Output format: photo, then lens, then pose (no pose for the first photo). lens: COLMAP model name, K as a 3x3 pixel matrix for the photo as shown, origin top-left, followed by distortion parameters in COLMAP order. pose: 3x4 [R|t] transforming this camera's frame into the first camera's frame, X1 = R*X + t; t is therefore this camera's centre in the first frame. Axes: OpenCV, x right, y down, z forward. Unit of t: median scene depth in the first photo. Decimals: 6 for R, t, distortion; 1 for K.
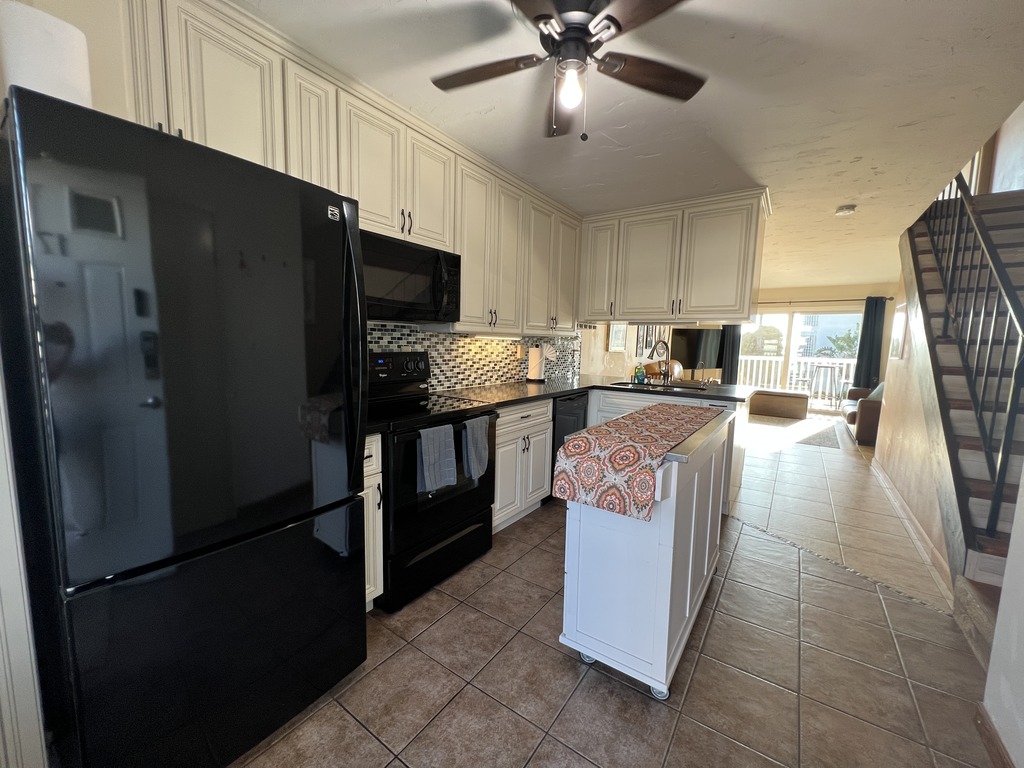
lens RADIAL K [[409.5, 0, 509.1], [0, 409.5, 387.4], [0, 0, 1]] dist [-0.001239, 0.000756]
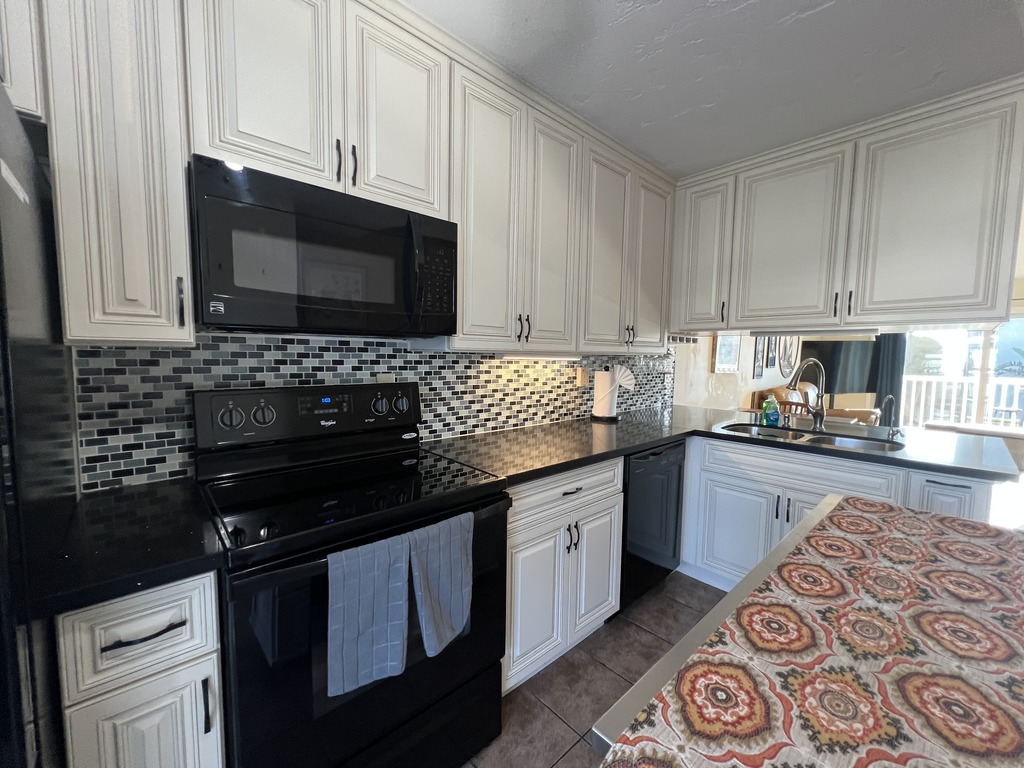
lens RADIAL K [[409.5, 0, 509.1], [0, 409.5, 387.9], [0, 0, 1]] dist [-0.001239, 0.000756]
pose [[0.976780, 0.007449, -0.214113, 0.064523], [-0.015561, 0.999222, -0.036227, -0.046708], [0.213677, 0.038718, 0.976137, 0.331053]]
